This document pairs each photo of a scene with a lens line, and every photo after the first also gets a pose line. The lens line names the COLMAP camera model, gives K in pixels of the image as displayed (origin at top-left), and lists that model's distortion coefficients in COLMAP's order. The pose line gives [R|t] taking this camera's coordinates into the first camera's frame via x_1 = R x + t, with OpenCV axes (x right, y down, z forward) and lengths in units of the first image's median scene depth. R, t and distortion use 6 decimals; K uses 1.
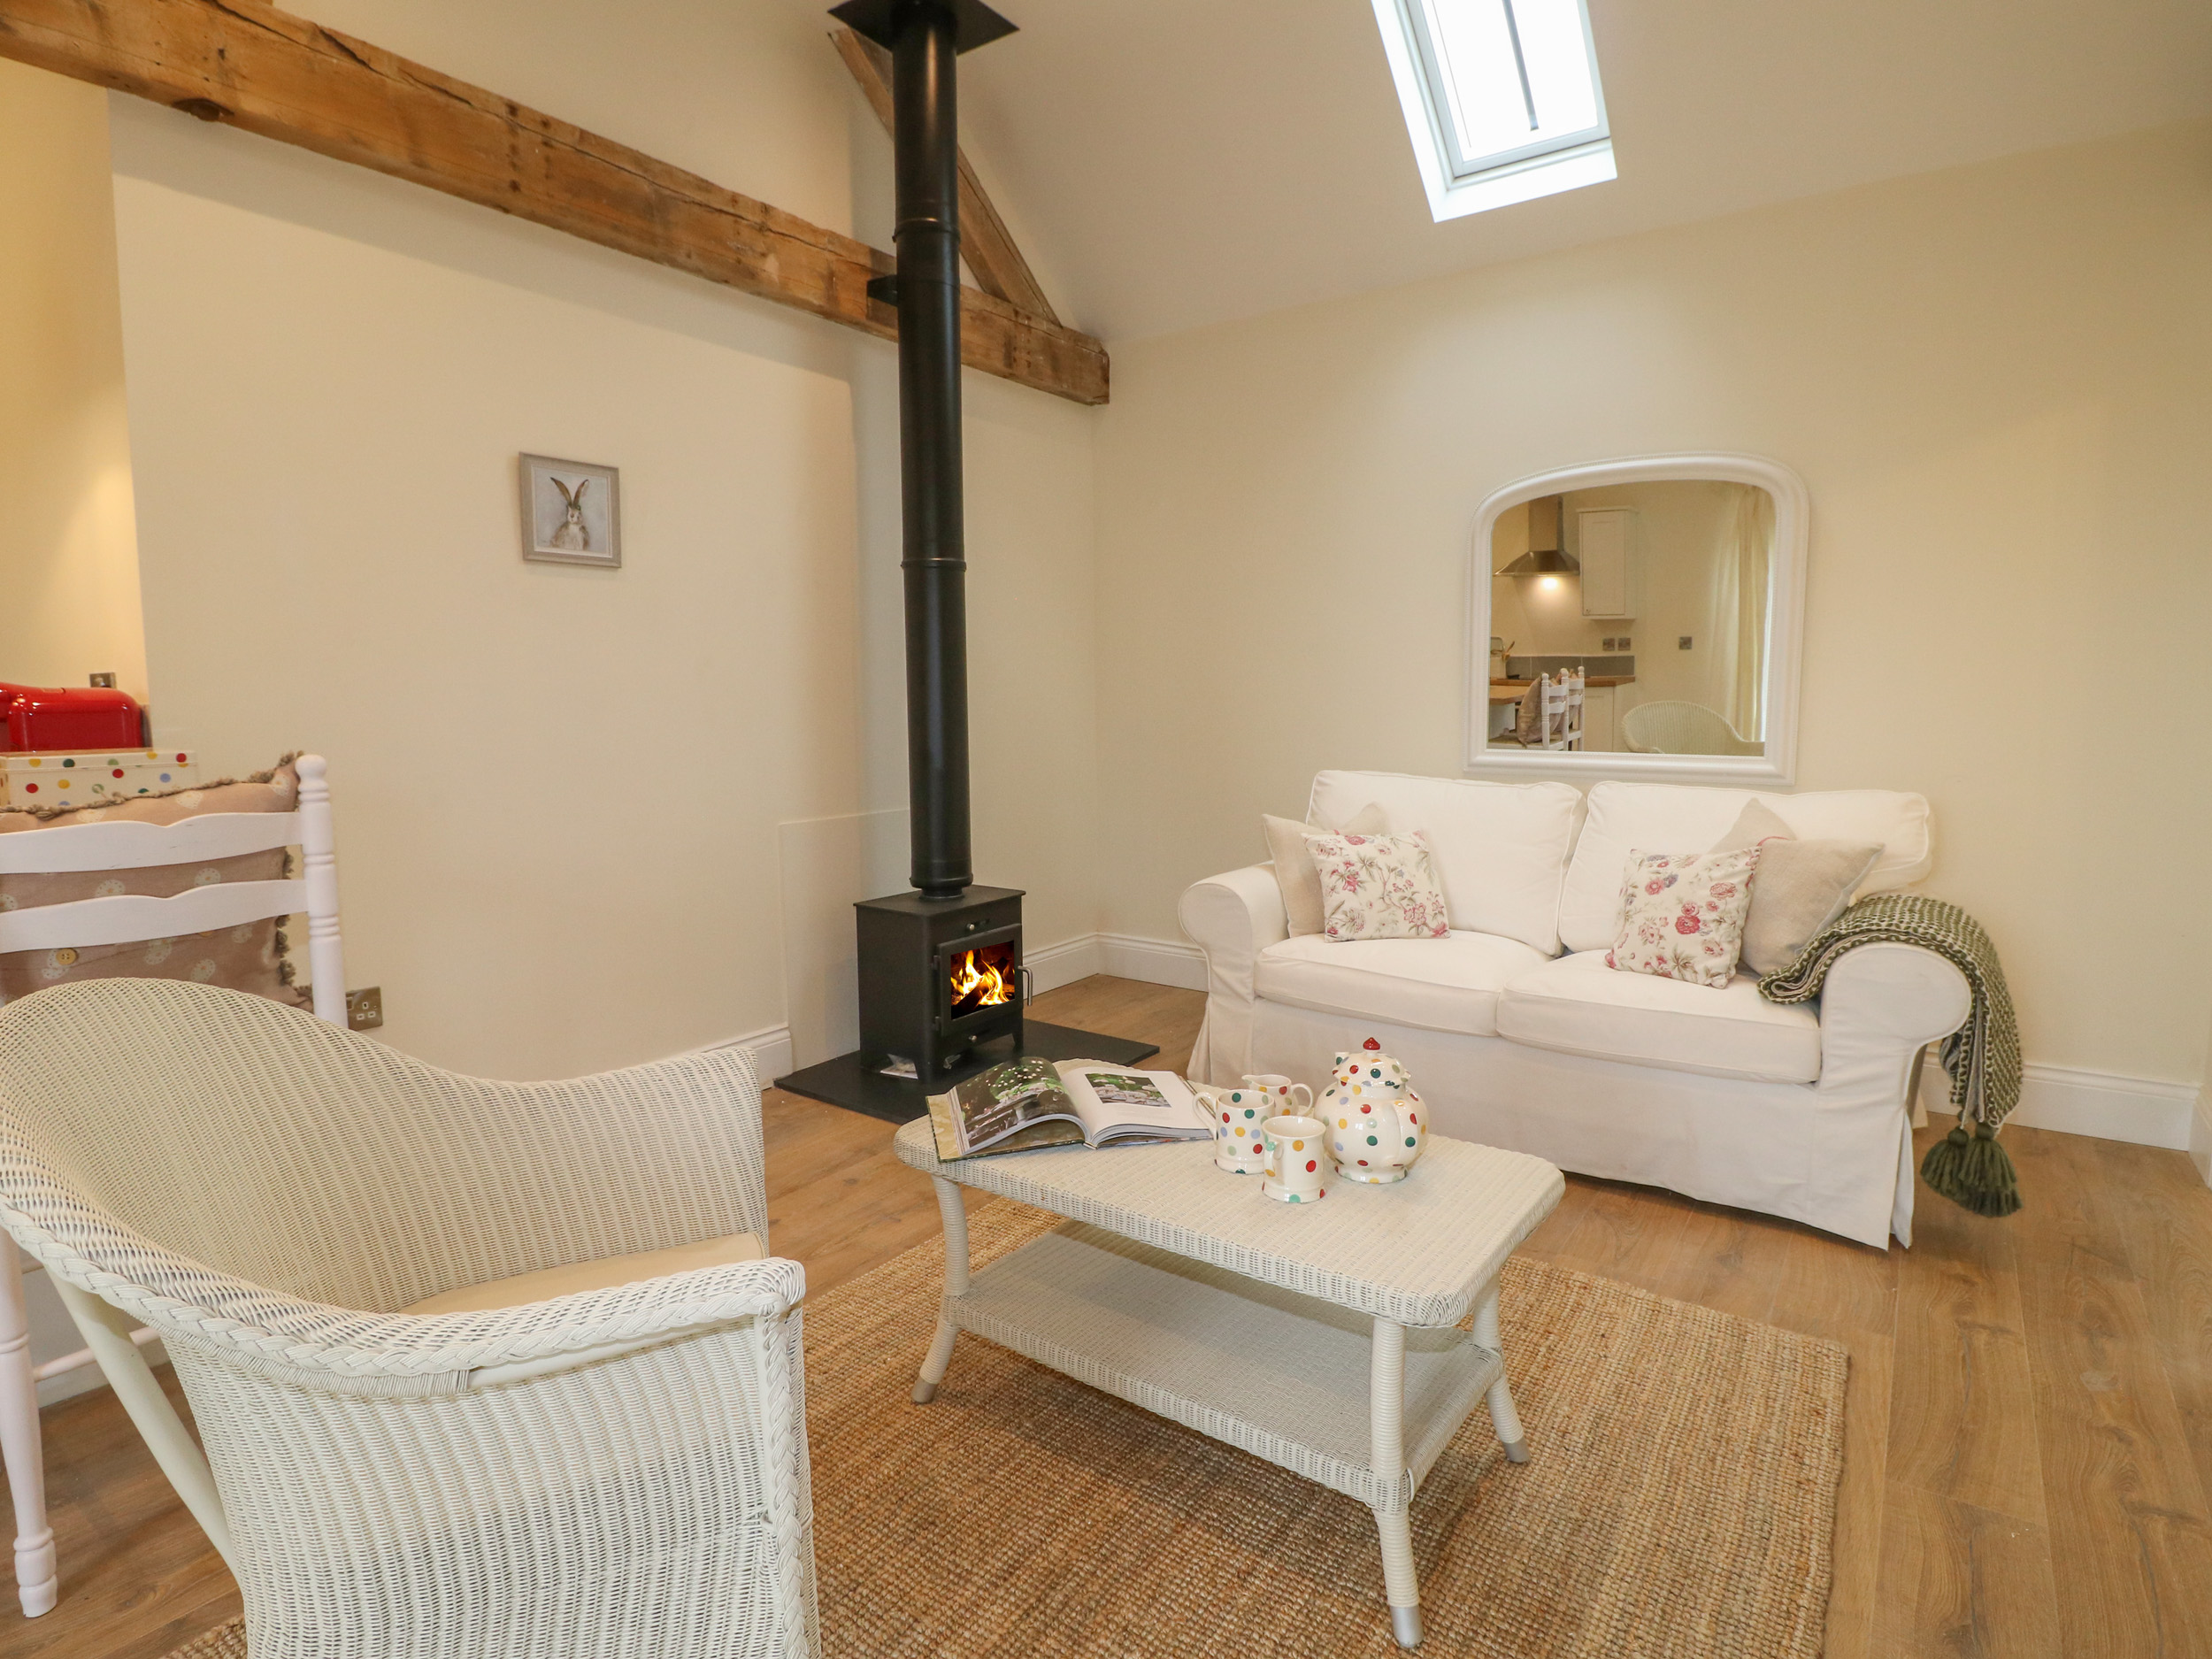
lens RADIAL K [[1161.4, 0, 1109.7], [0, 1161.4, 828.1], [0, 0, 1]] dist [-0.001538, -0.012642]
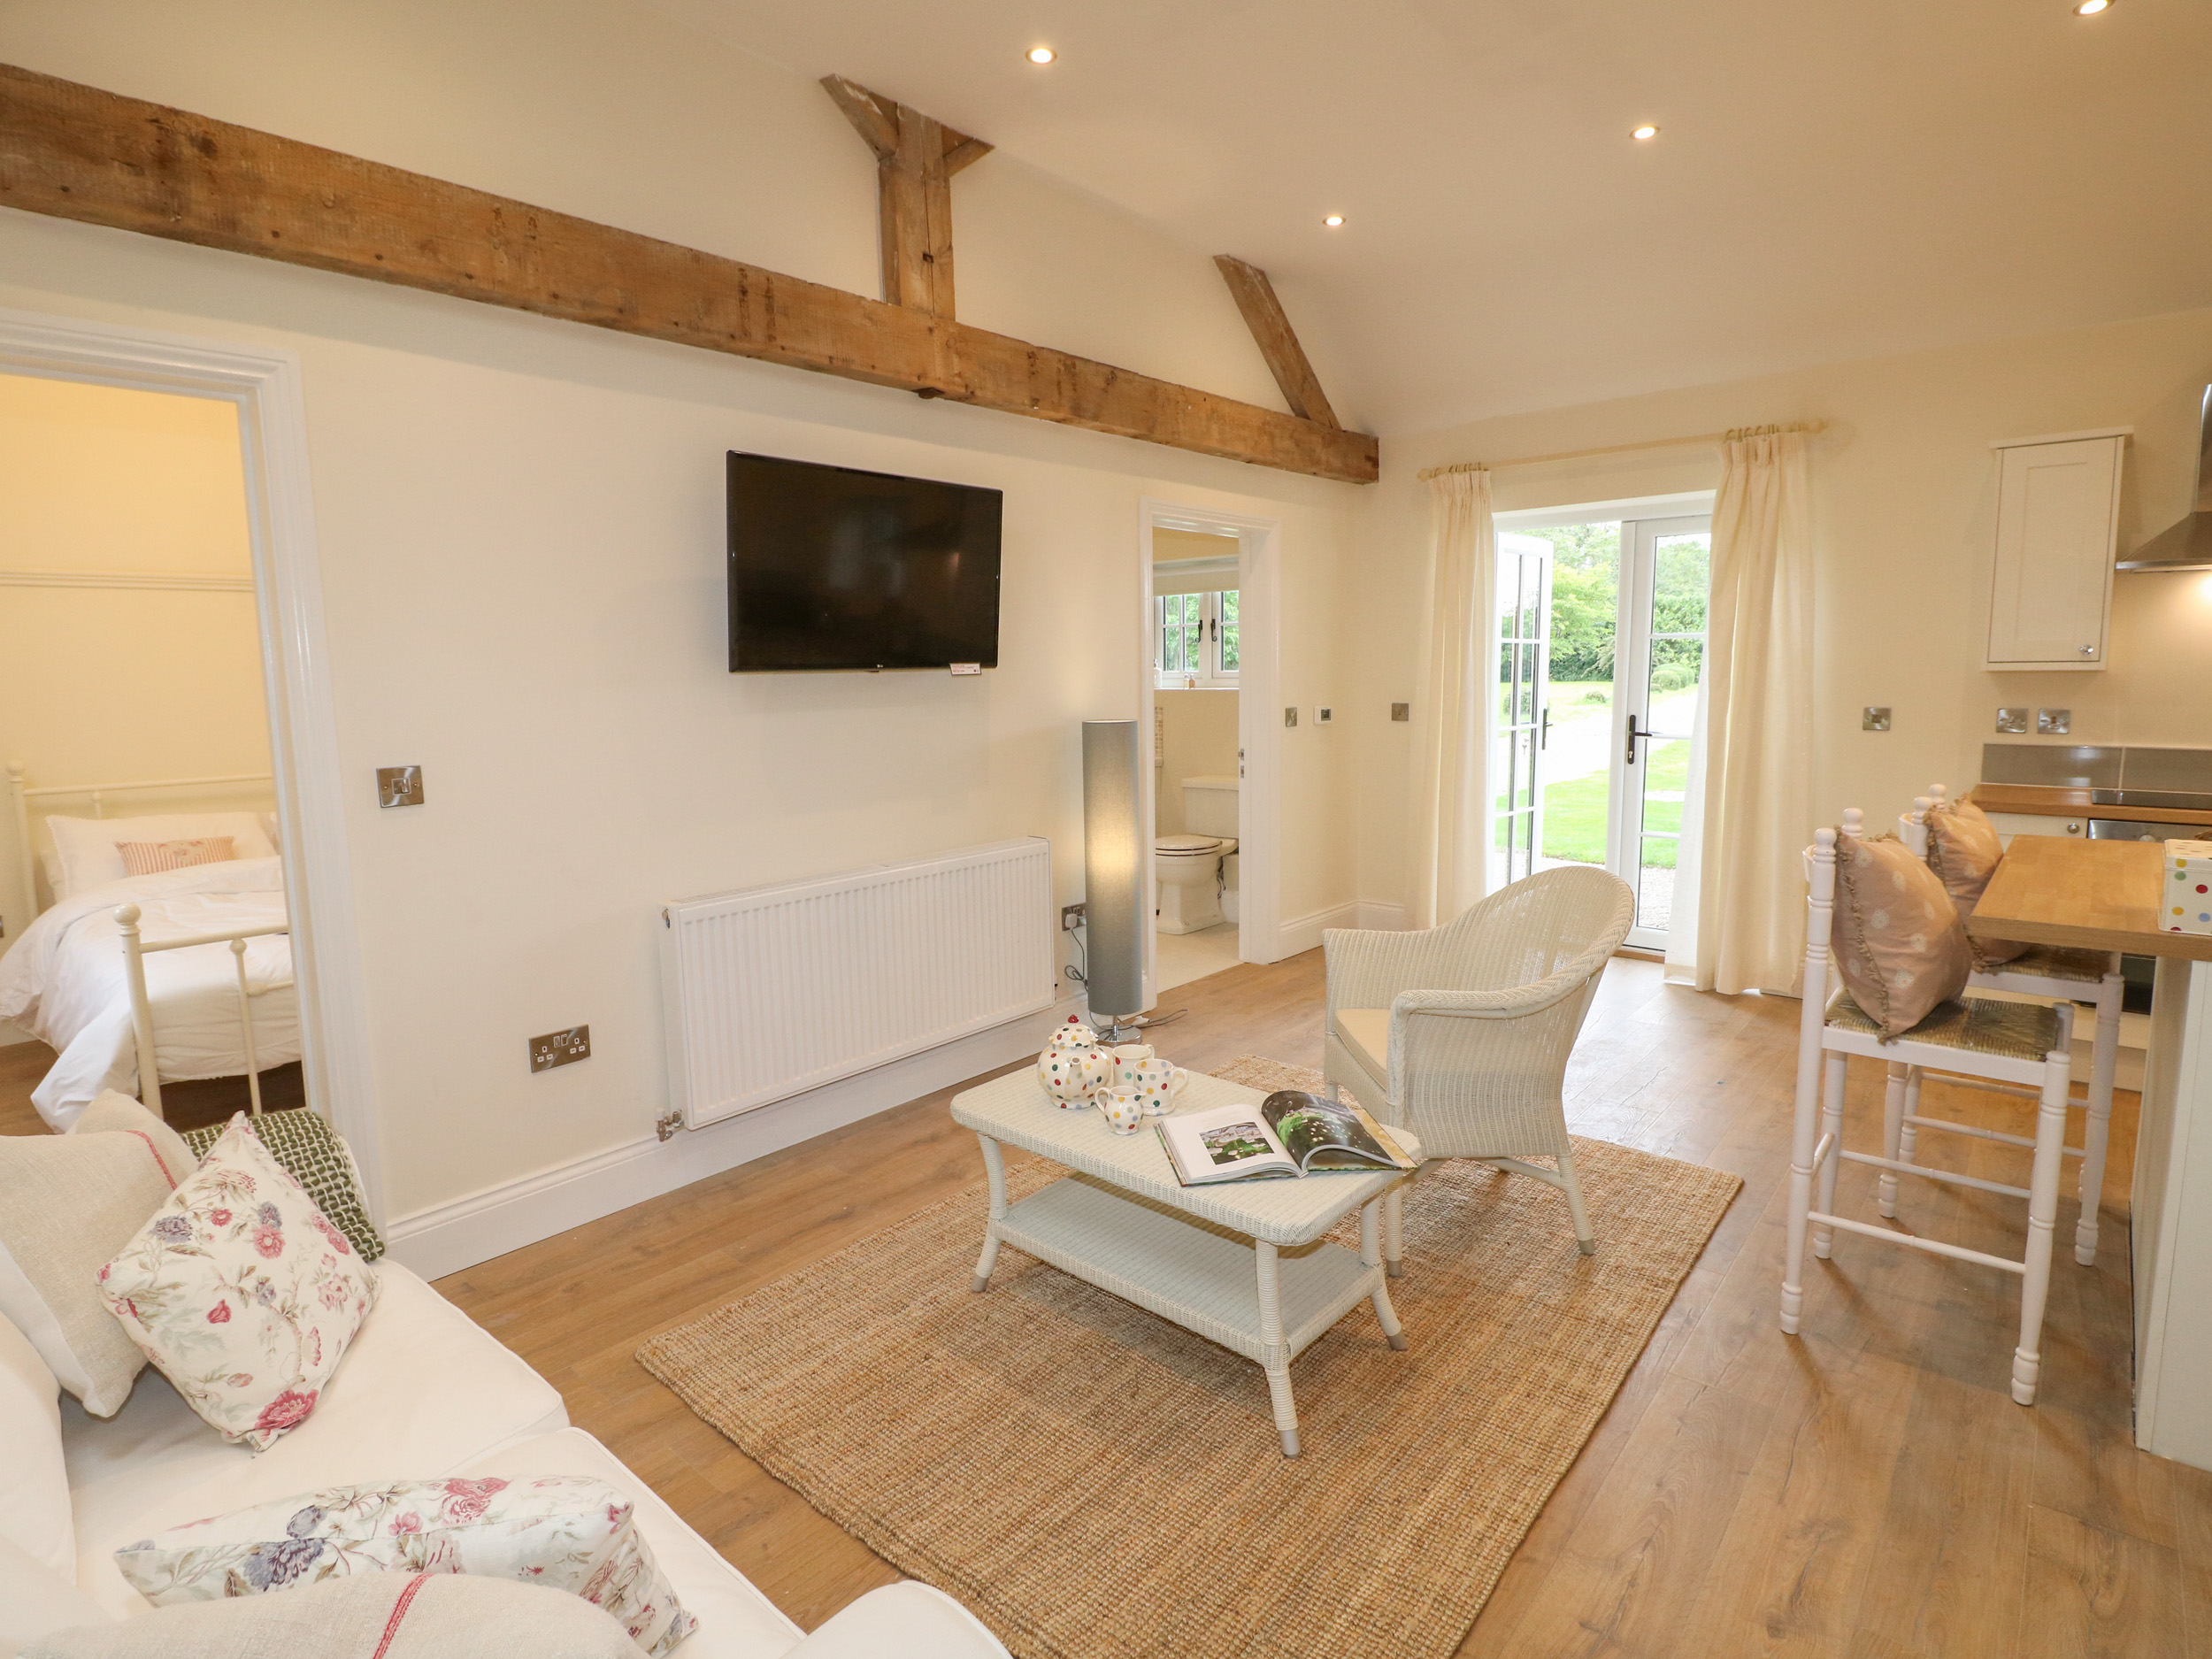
lens RADIAL K [[1174.0, 0, 1106.0], [0, 1174.0, 829.5], [0, 0, 1]] dist [-0.001643, -0.012198]
pose [[-0.996003, 0.006400, 0.089088, 0.026167], [0.028248, 0.968804, 0.246213, -0.262004], [-0.084733, 0.247745, -0.965113, 1.448258]]
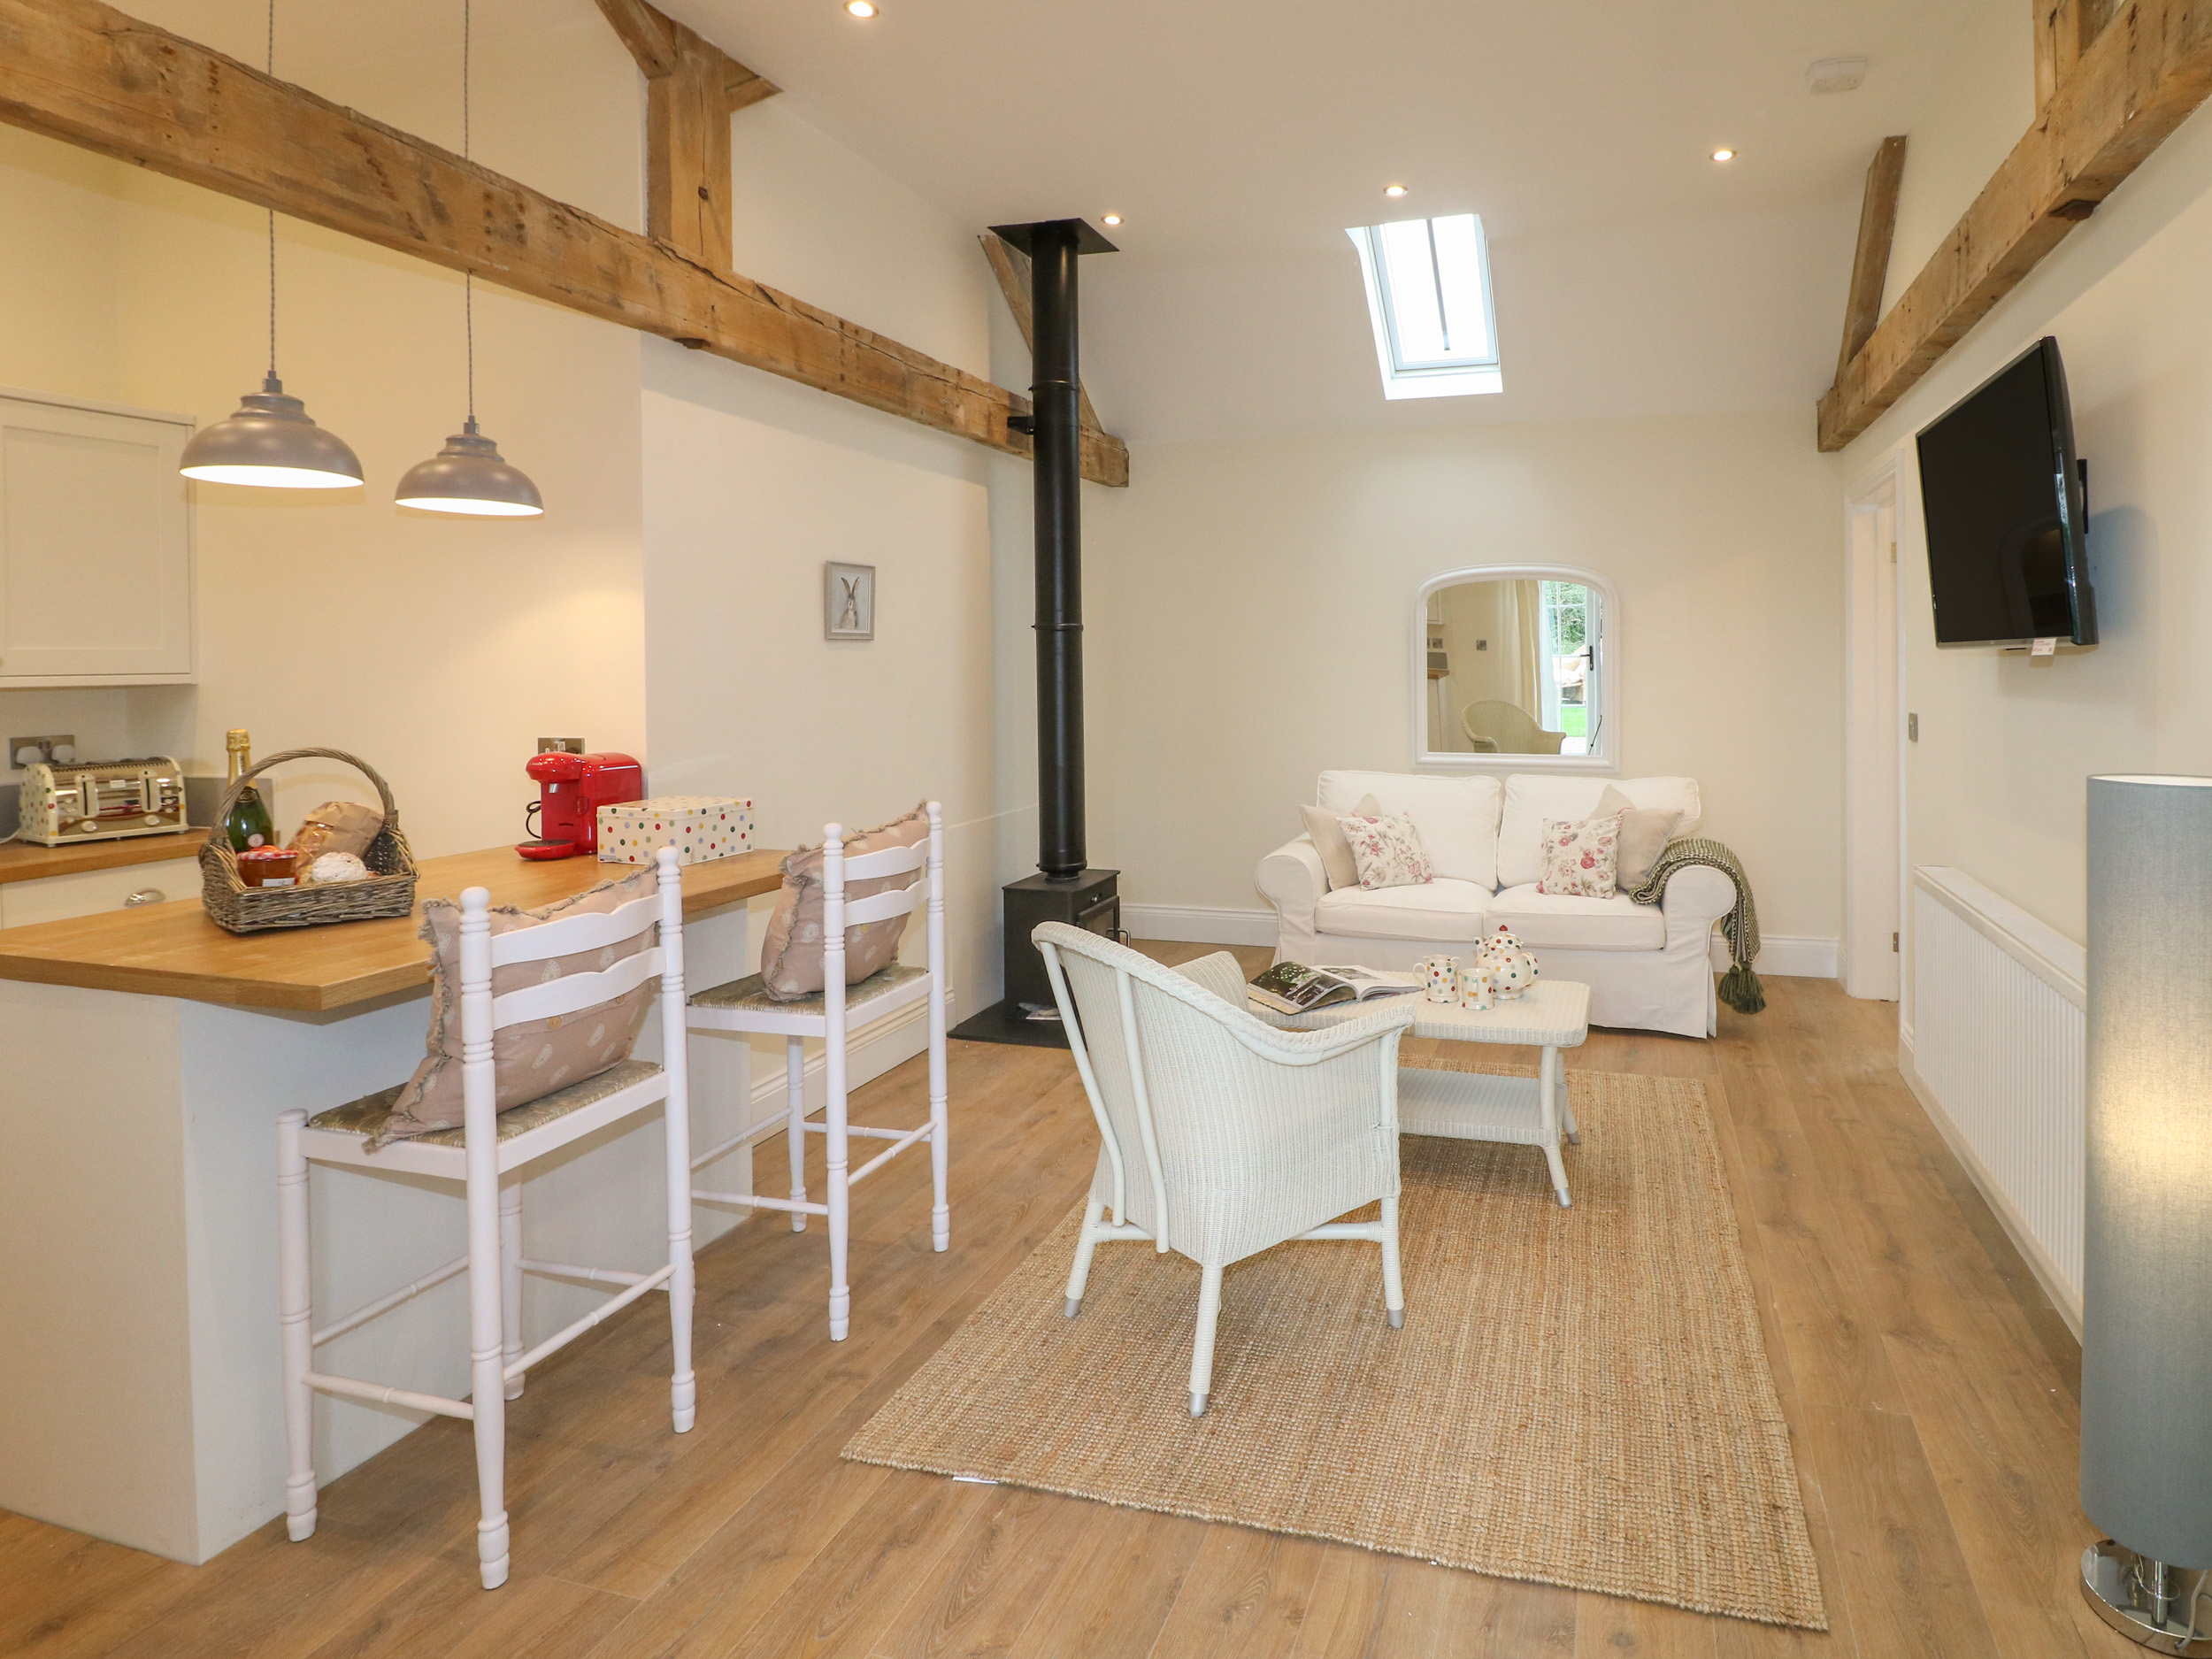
lens RADIAL K [[1210.8, 0, 1302.8], [0, 1210.8, 694.6], [0, 0, 1]] dist [-0.000573, -0.000030]
pose [[0.935443, -0.008969, 0.353364, -0.479937], [0.040164, 0.995901, -0.081046, -0.032063], [-0.351189, 0.090007, 0.931968, -0.485140]]
